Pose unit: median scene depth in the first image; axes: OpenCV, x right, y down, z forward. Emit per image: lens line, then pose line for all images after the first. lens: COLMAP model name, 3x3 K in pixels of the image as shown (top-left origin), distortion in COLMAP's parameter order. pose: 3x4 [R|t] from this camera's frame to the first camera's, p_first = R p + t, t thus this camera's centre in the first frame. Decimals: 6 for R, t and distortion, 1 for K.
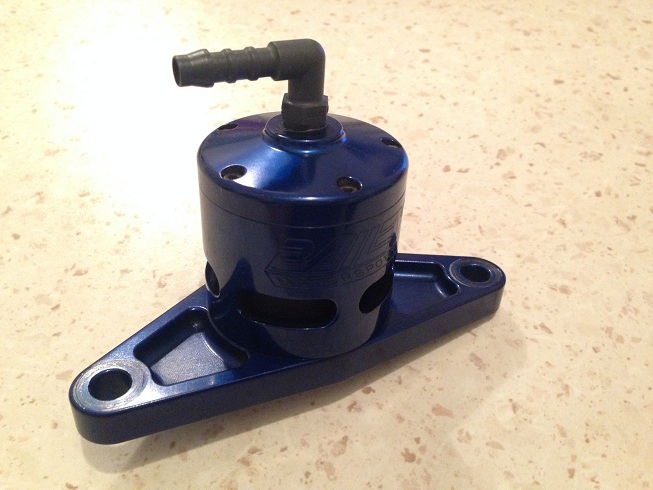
lens RADIAL K [[617.8, 0, 325.5], [0, 617.8, 242.4], [0, 0, 1]] dist [0.133794, -0.296824]
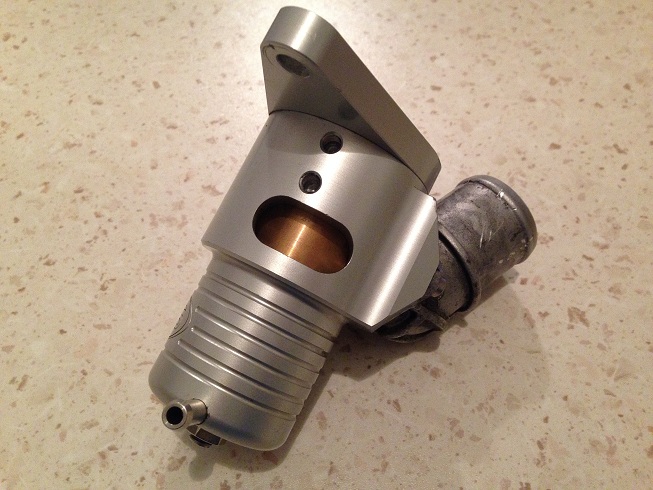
lens RADIAL K [[611.1, 0, 329.1], [0, 611.1, 245.4], [0, 0, 1]] dist [0.147150, -0.317062]
pose [[0.954600, 0.209772, -0.211505, 0.331640], [-0.179904, 0.971879, 0.151941, -0.230717], [0.237430, -0.106992, 0.965494, -0.047664]]
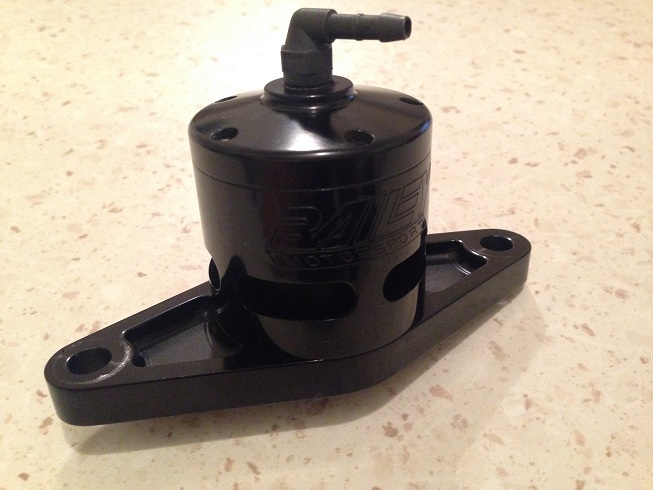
lens RADIAL K [[620.1, 0, 326.2], [0, 620.1, 241.8], [0, 0, 1]] dist [0.145216, -0.340919]
pose [[0.971749, 0.121416, -0.202391, 0.132002], [-0.137695, 0.988114, -0.068344, 0.102974], [0.191687, 0.094282, 0.976917, 0.059275]]
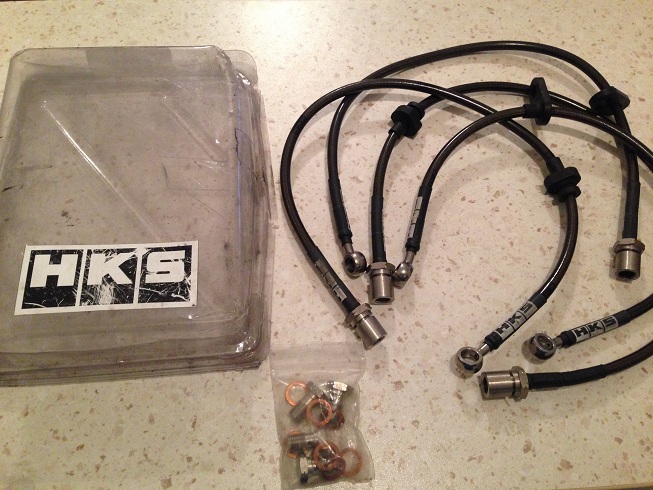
lens RADIAL K [[600.4, 0, 326.5], [0, 600.4, 245.0], [0, 0, 1]] dist [0.147091, -0.274380]
pose [[0.972116, 0.206112, -0.111840, 0.027808], [-0.167229, 0.943664, 0.285541, -0.449043], [0.164393, -0.258876, 0.951818, -0.857001]]
